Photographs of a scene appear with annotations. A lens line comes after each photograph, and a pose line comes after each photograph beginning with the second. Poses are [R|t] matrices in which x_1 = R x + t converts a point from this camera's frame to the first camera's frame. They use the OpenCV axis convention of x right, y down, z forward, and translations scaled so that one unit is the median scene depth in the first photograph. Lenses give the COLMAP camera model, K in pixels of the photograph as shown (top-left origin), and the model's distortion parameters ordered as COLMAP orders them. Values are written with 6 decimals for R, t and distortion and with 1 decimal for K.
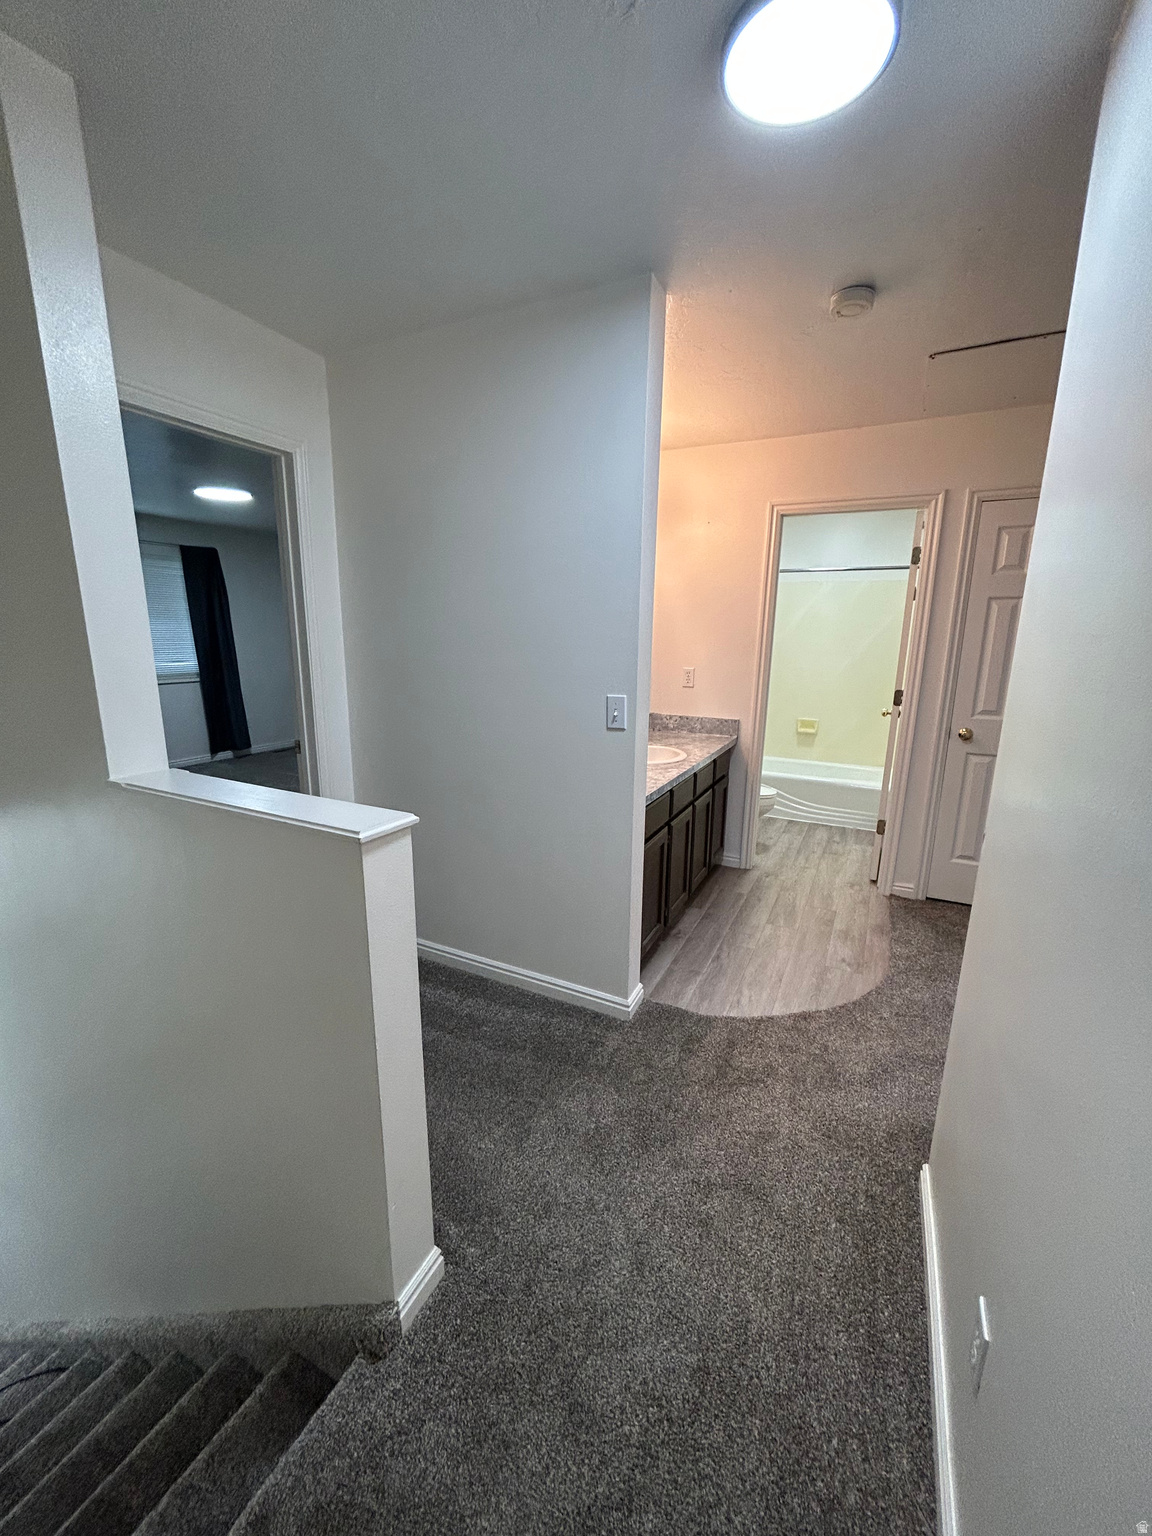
lens RADIAL K [[626.0, 0, 577.7], [0, 626.0, 764.3], [0, 0, 1]] dist [0.019695, 0.000020]
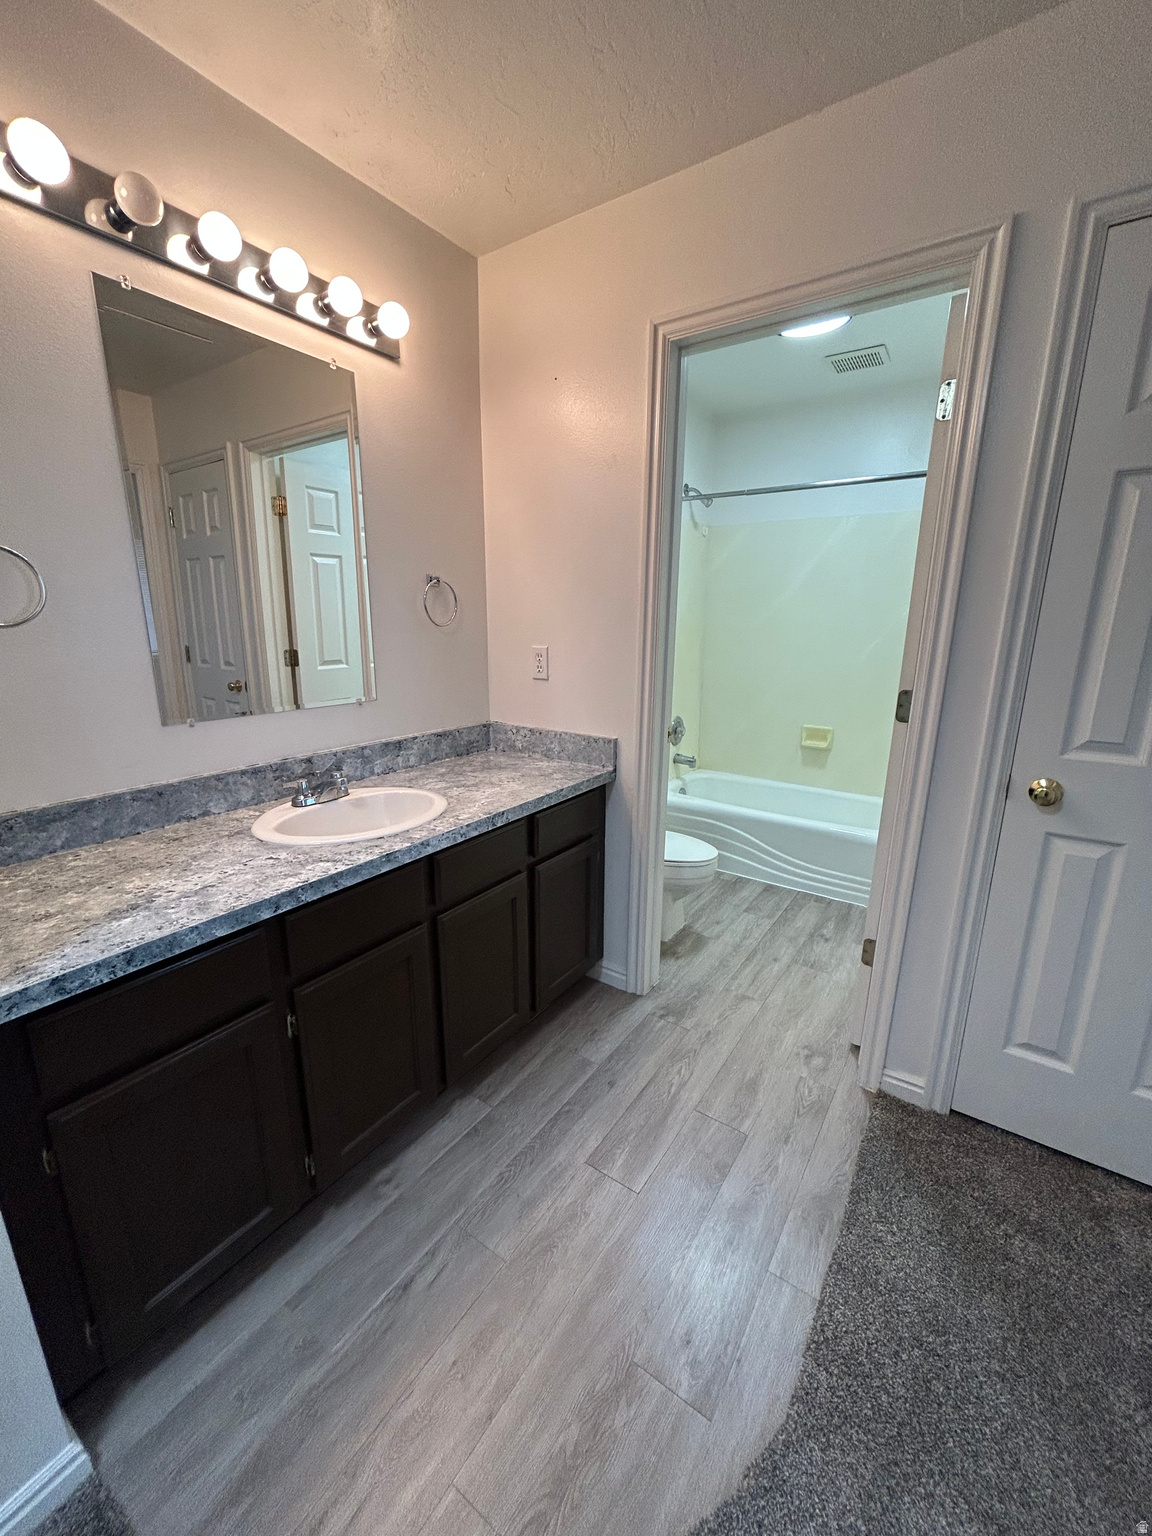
lens RADIAL K [[612.7, 0, 576.0], [0, 612.7, 768.0], [0, 0, 1]] dist [0.001287, 0.000247]
pose [[0.988531, 0.027021, -0.148578, 0.315823], [-0.022880, 0.999303, 0.029513, -0.062801], [0.149272, -0.025775, 0.988460, 0.470843]]
